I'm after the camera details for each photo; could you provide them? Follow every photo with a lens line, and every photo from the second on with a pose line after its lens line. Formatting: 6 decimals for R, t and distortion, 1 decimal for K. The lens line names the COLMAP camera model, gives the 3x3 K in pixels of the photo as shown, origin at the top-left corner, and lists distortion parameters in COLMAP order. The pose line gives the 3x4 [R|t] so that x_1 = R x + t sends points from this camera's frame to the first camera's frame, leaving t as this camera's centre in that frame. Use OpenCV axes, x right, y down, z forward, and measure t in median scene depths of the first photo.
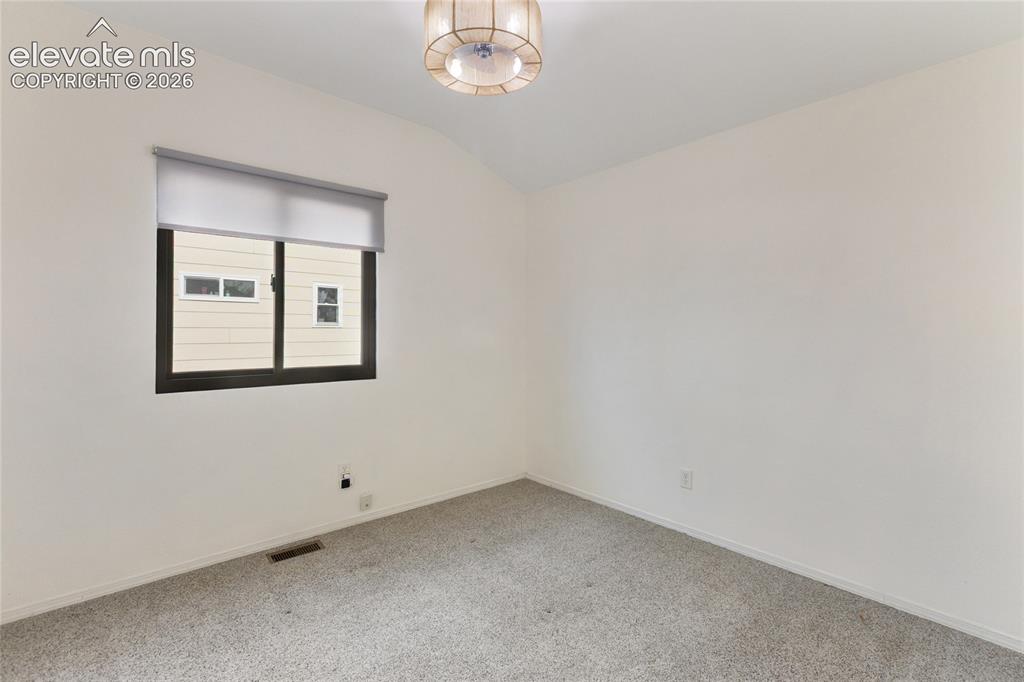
lens RADIAL K [[460.1, 0, 501.8], [0, 460.1, 337.0], [0, 0, 1]] dist [0.002384, 0.000115]
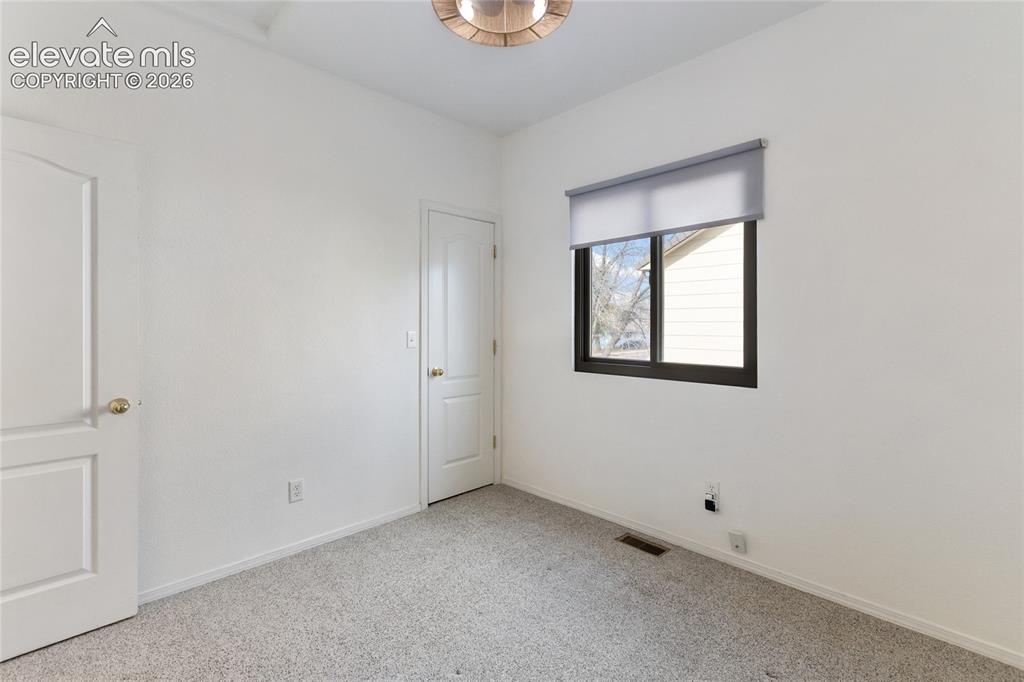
lens RADIAL K [[471.6, 0, 522.5], [0, 471.6, 323.8], [0, 0, 1]] dist [0.002546, -0.000064]
pose [[0.064924, 0.006391, -0.997870, 0.534416], [-0.000913, 0.999979, 0.006345, -0.021964], [0.997890, 0.000499, 0.064929, 0.637459]]
